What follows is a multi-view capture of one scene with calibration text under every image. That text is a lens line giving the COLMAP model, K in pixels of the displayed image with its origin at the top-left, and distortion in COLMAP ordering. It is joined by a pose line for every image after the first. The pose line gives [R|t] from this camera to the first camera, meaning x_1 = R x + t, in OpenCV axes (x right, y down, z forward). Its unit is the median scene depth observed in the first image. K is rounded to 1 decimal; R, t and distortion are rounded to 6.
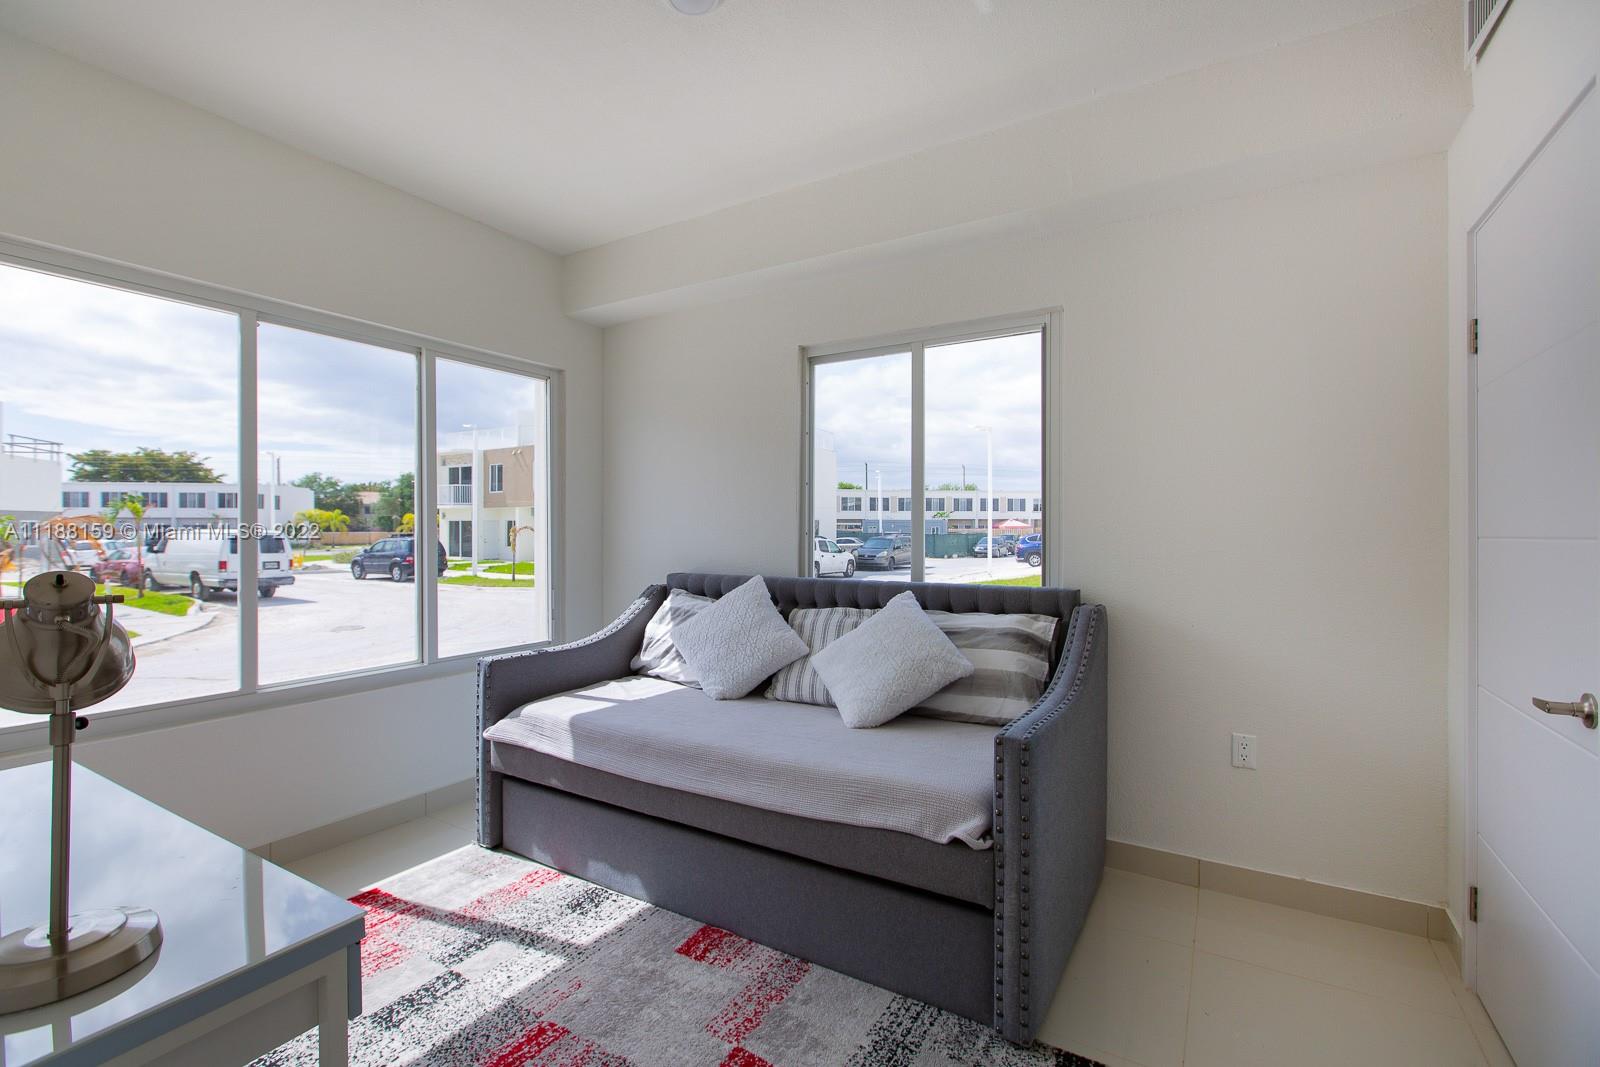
lens RADIAL K [[724.2, 0, 798.9], [0, 724.2, 531.0], [0, 0, 1]] dist [0.001603, 0.000262]
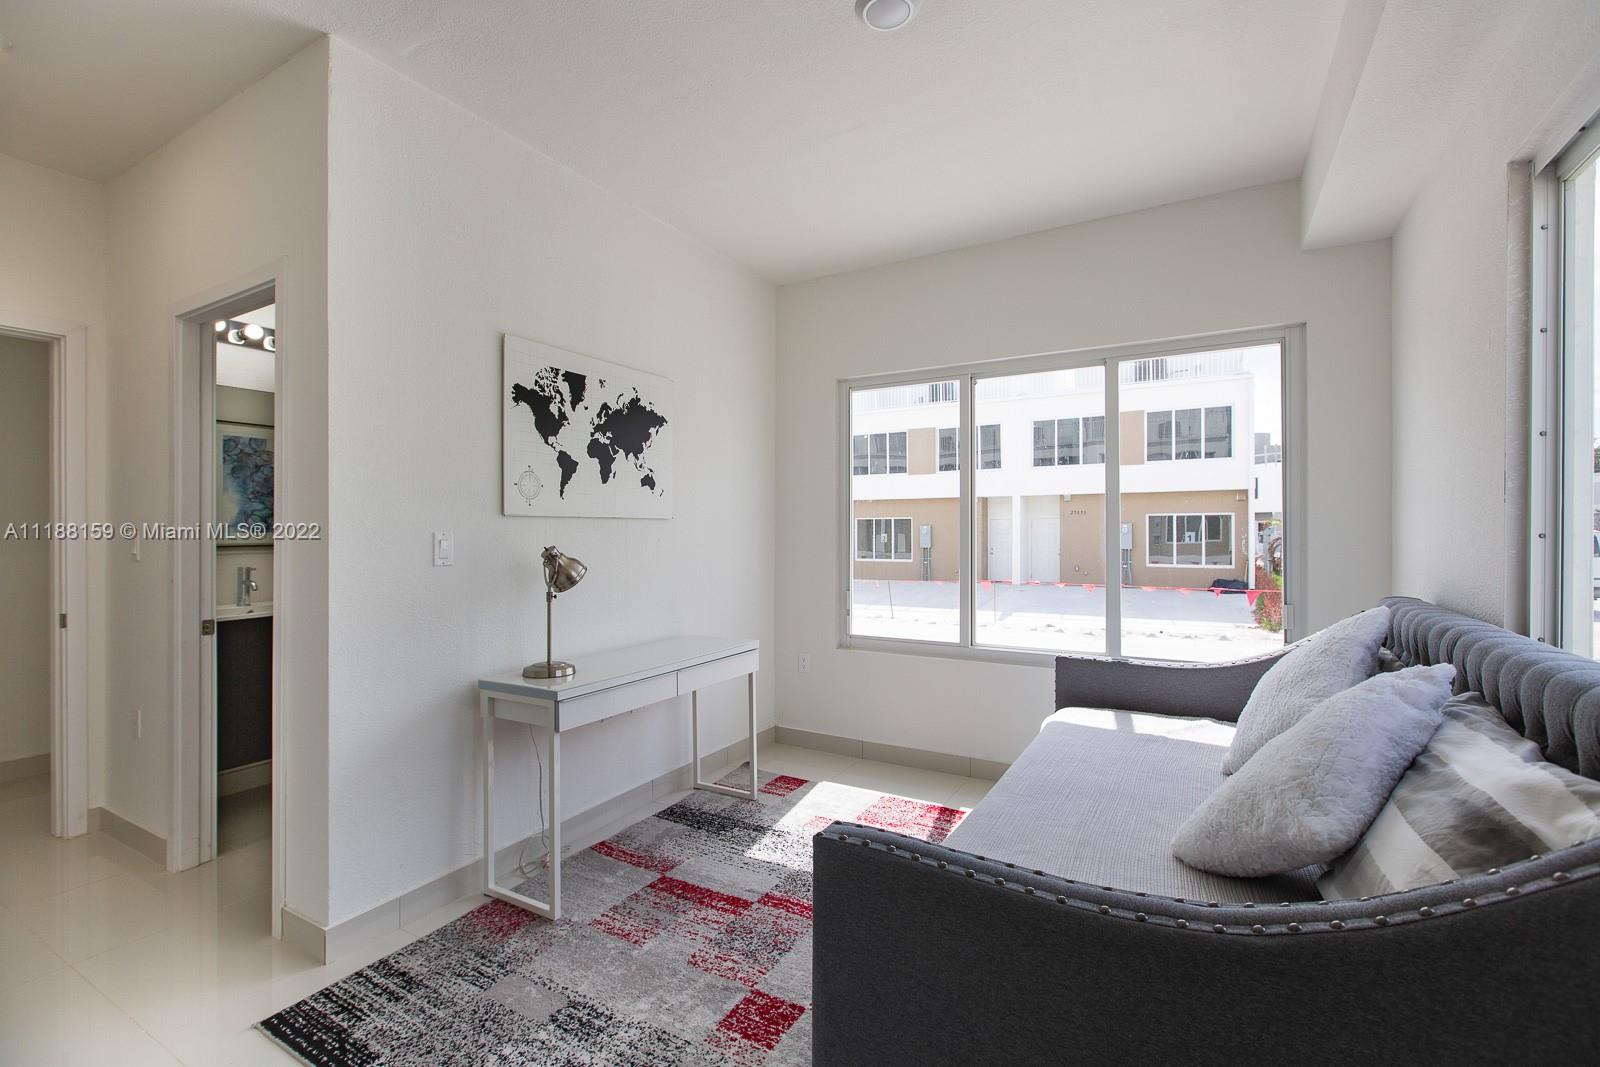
lens RADIAL K [[715.3, 0, 821.8], [0, 715.3, 533.7], [0, 0, 1]] dist [-0.003437, -0.000305]
pose [[0.016560, -0.005780, -0.999846, 0.596342], [-0.016679, 0.999843, -0.006056, 0.014474], [0.999724, 0.016776, 0.016461, 0.641724]]
